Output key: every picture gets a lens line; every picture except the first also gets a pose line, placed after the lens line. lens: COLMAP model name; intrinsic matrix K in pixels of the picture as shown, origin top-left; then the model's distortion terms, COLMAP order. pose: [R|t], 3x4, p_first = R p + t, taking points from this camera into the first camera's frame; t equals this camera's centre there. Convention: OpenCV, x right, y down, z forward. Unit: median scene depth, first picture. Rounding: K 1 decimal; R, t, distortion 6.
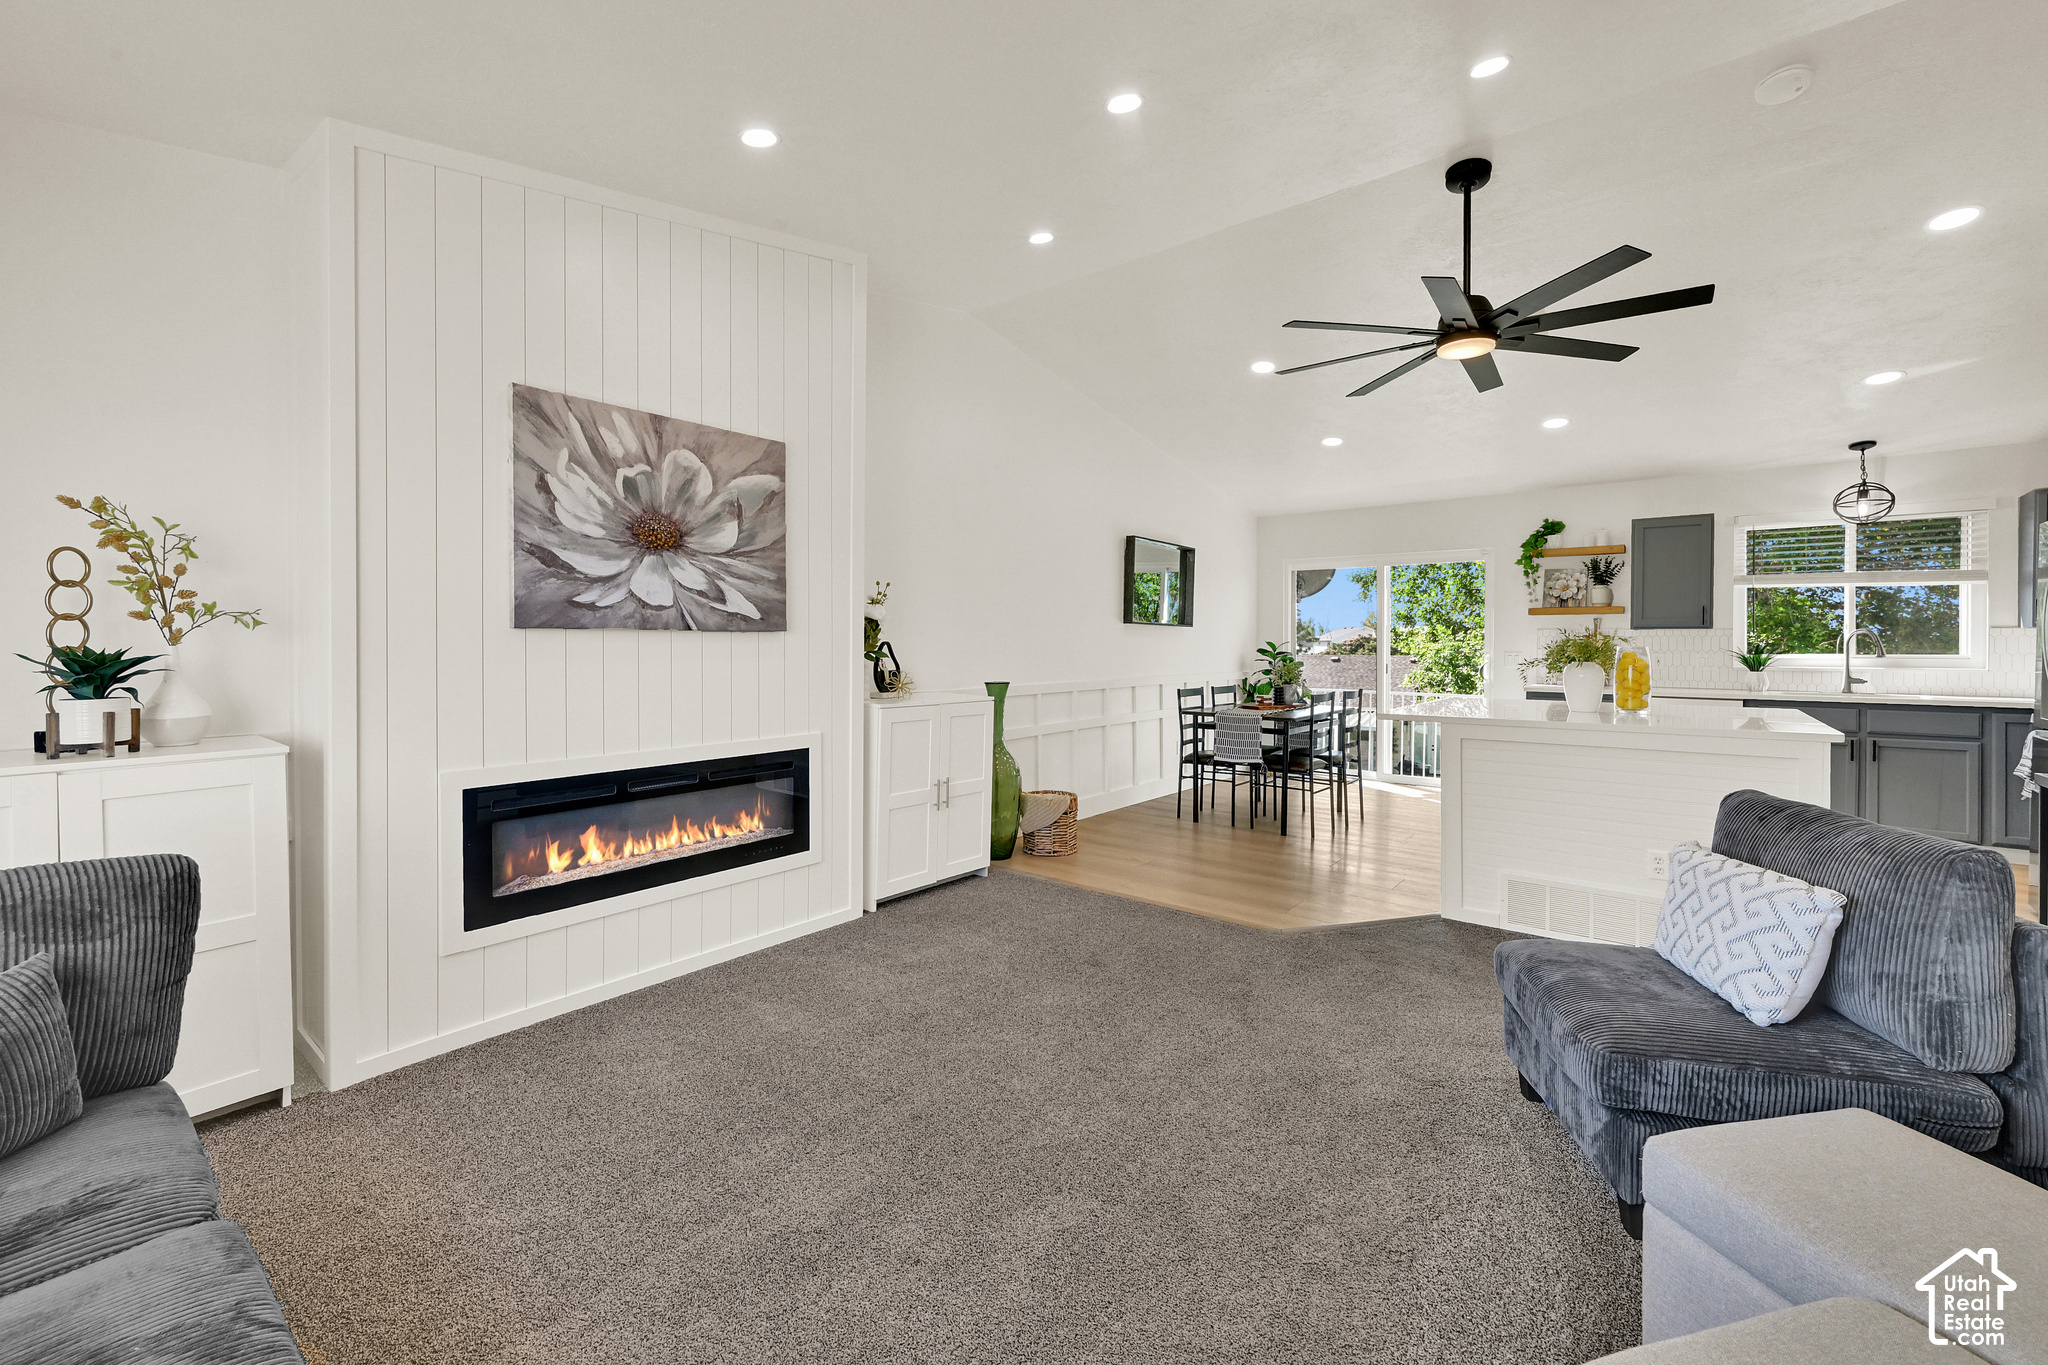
lens RADIAL K [[827.4, 0, 1027.8], [0, 827.4, 653.6], [0, 0, 1]] dist [0.000789, 0.000046]
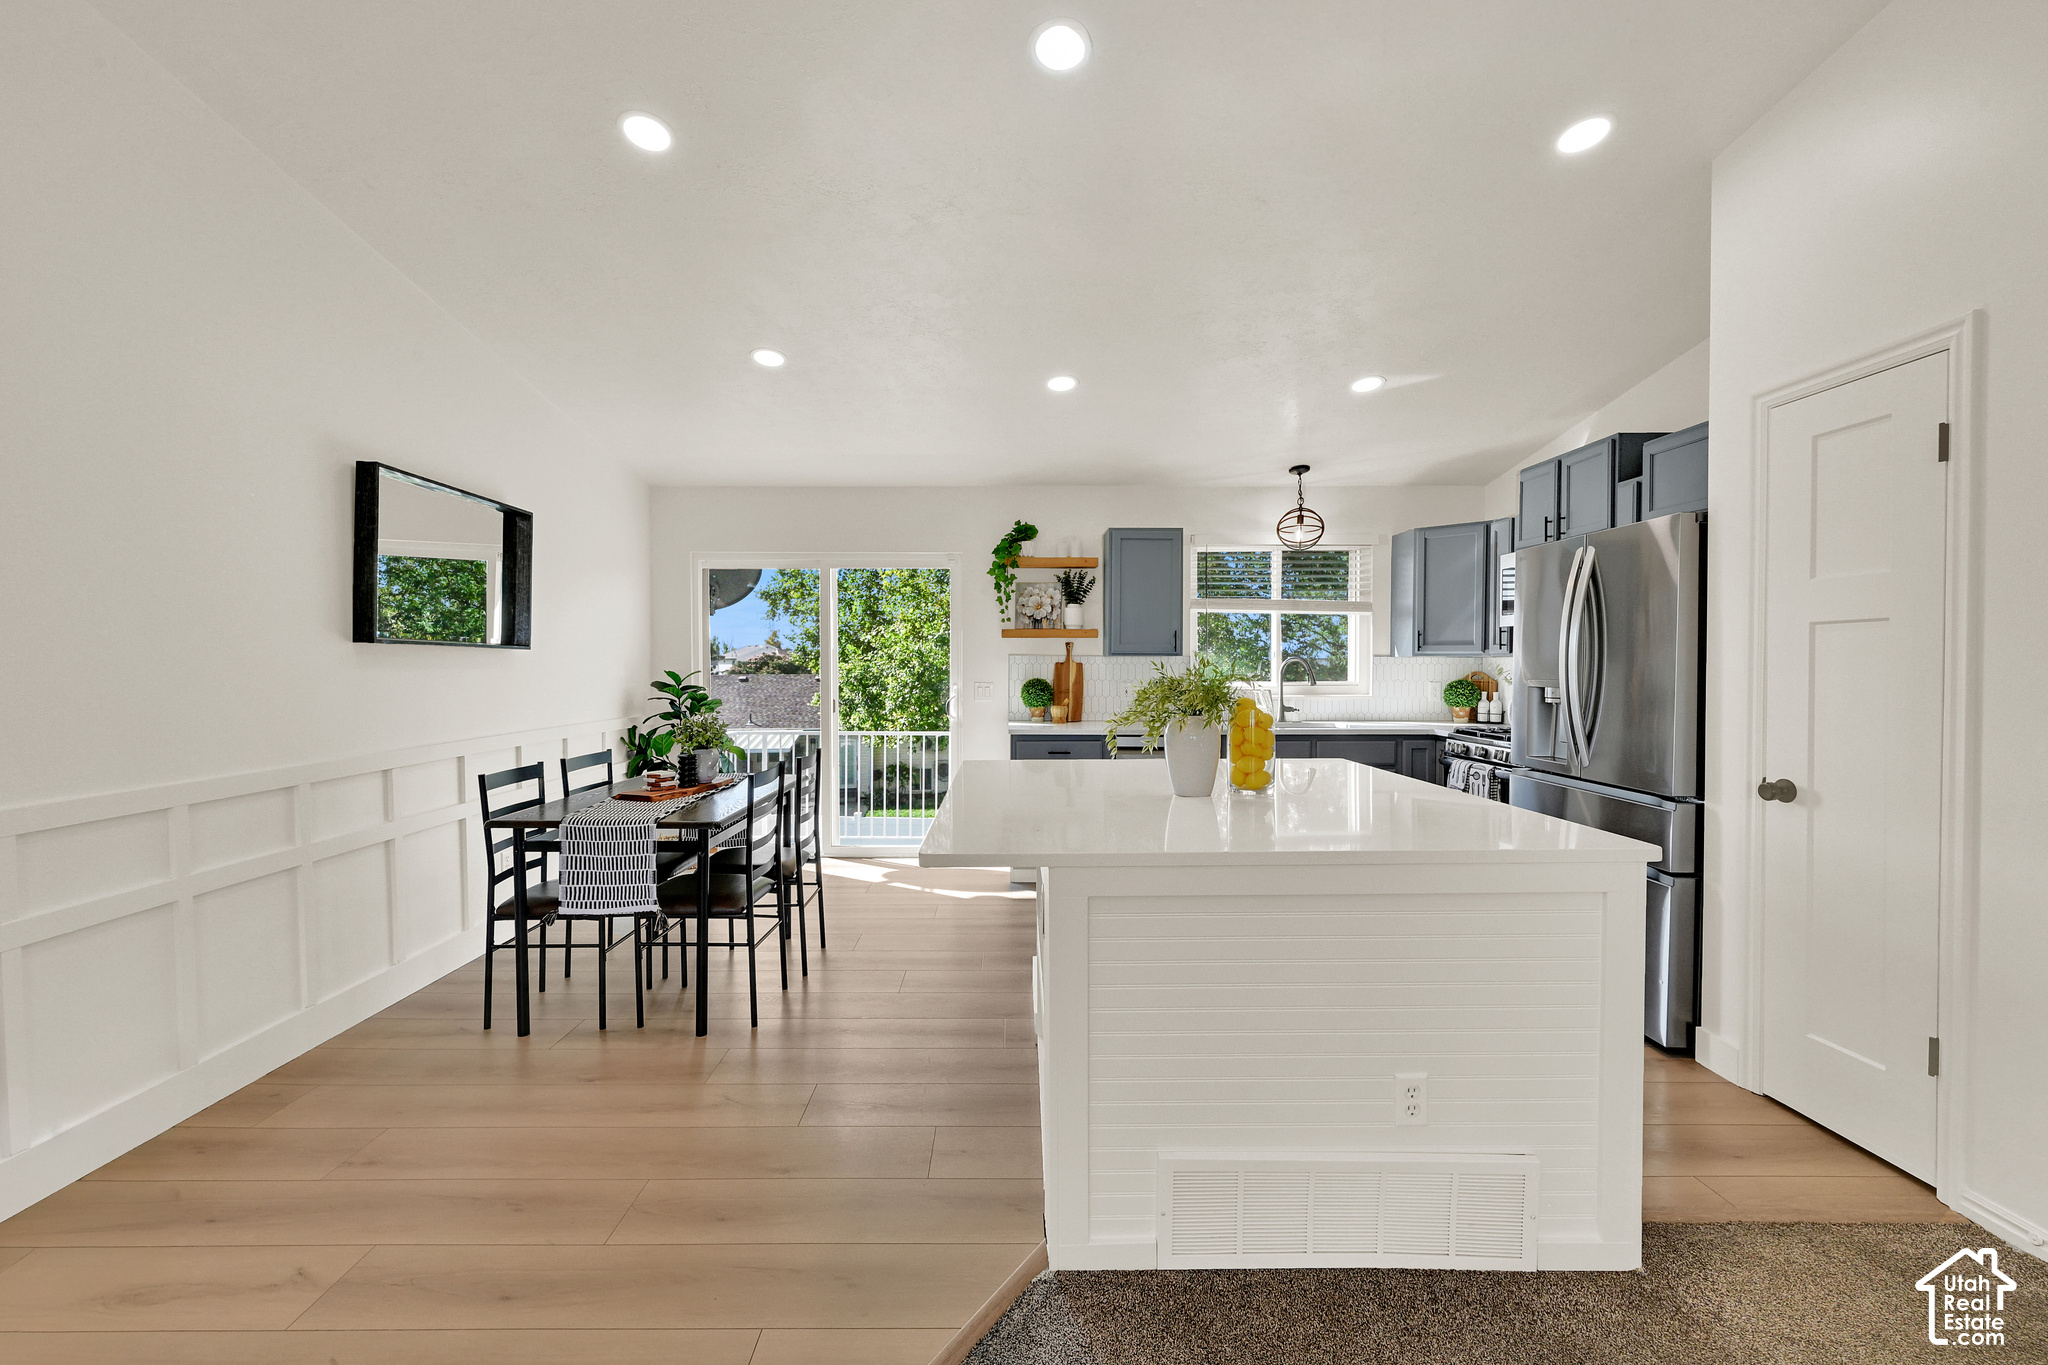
lens RADIAL K [[802.1, 0, 1017.5], [0, 802.1, 678.0], [0, 0, 1]] dist [-0.000410, 0.000470]
pose [[0.771201, -0.017282, 0.636358, 0.143300], [0.011138, 0.999845, 0.013655, -0.021801], [-0.636495, -0.003443, 0.771273, 0.480470]]
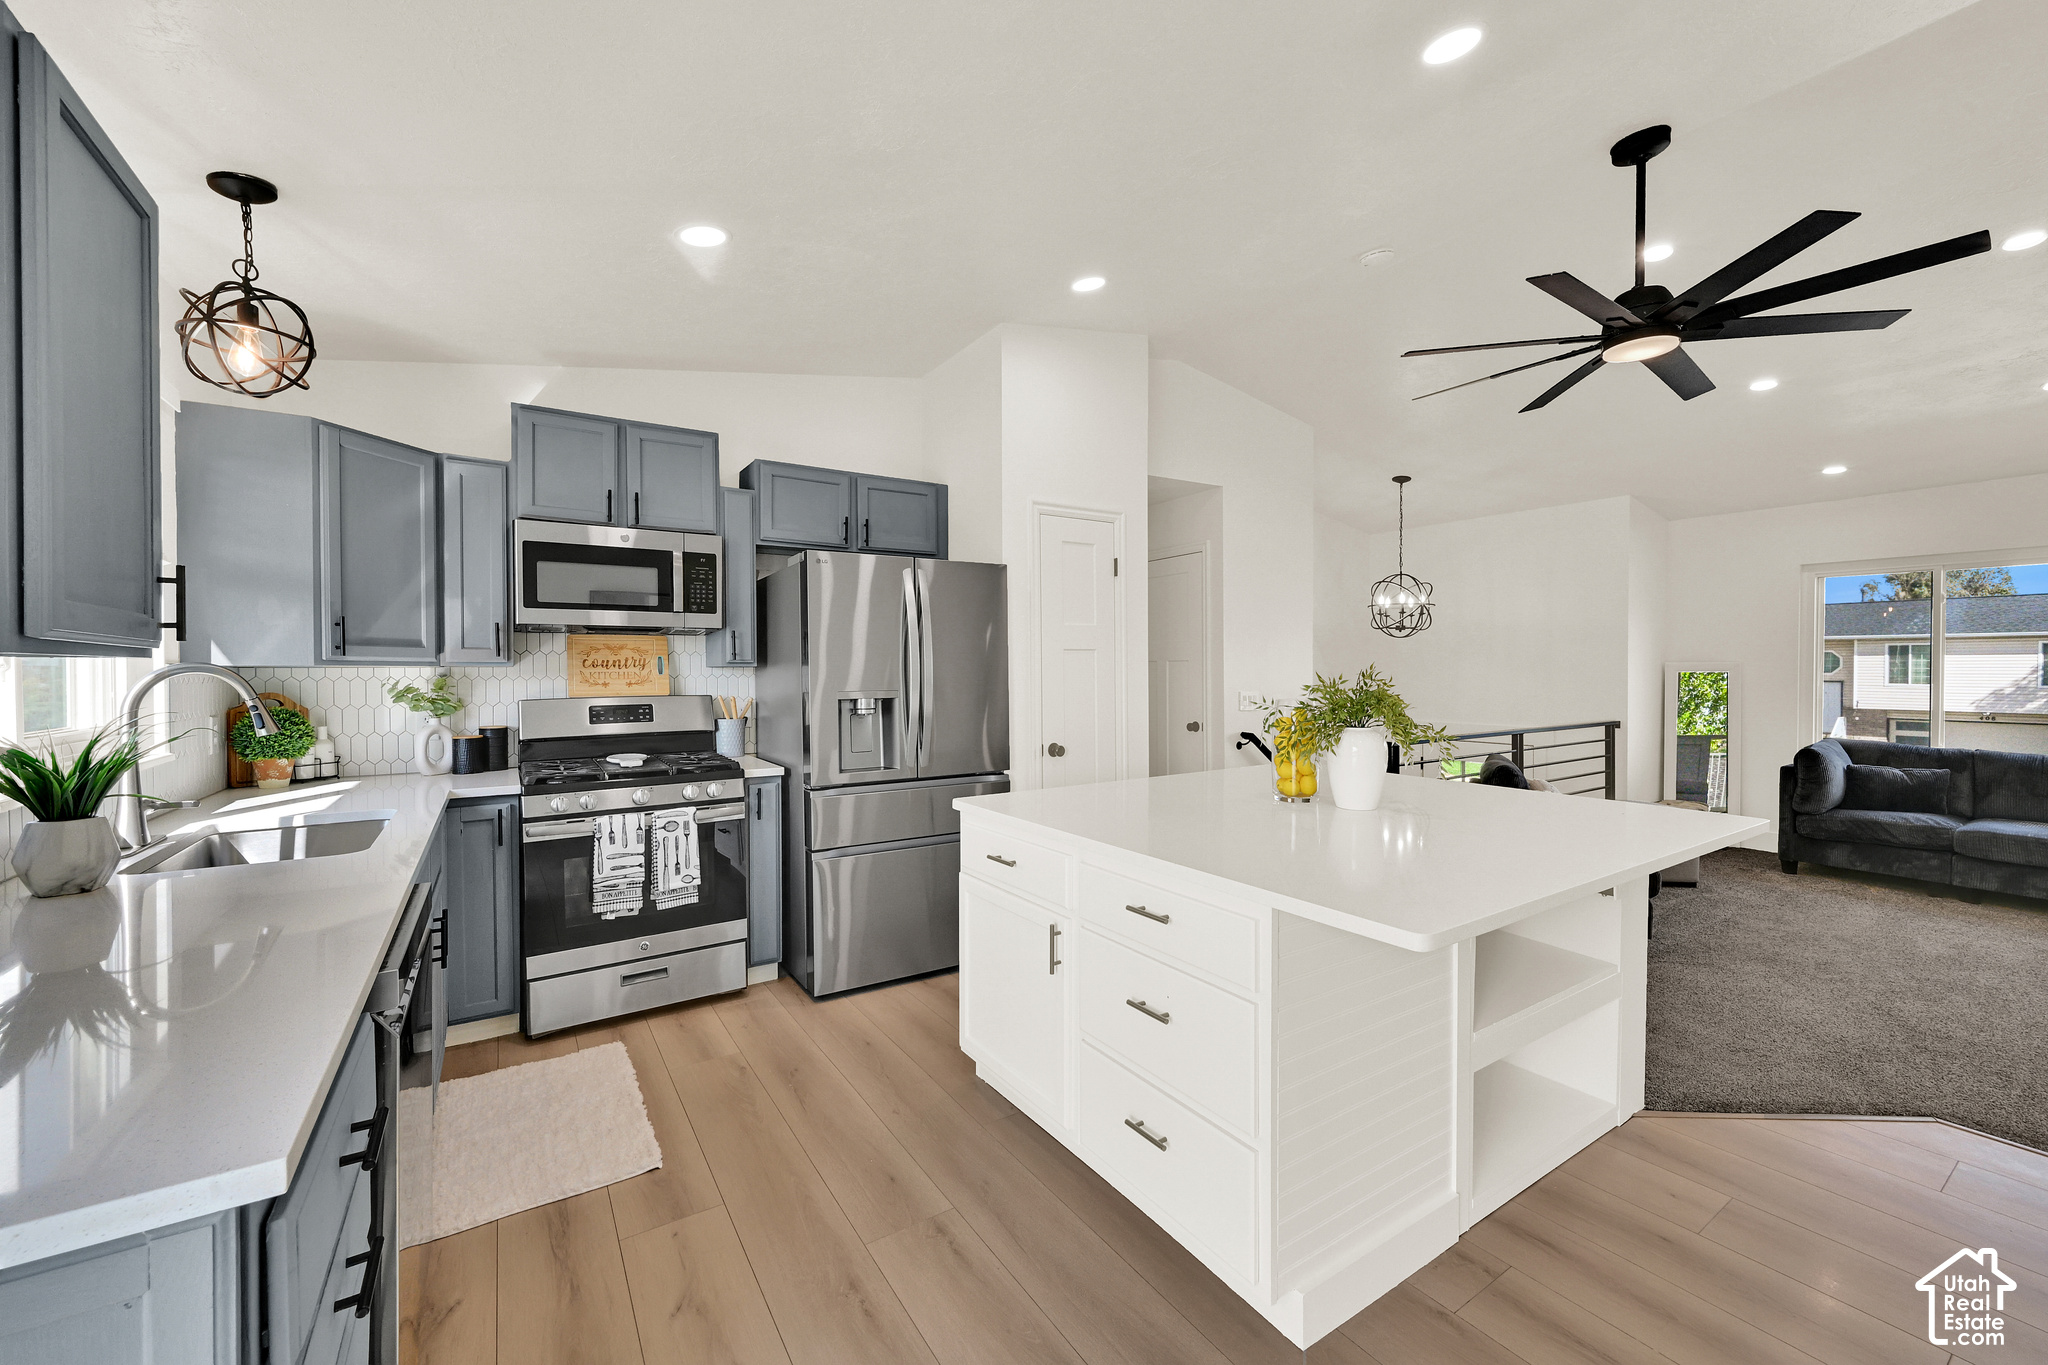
lens RADIAL K [[802.1, 0, 1025.4], [0, 802.1, 678.7], [0, 0, 1]] dist [-0.000410, 0.000470]
pose [[-0.951868, -0.005630, 0.306458, 0.583915], [0.002074, 0.999690, 0.024808, -0.032906], [-0.306502, 0.024250, -0.951561, 1.315306]]
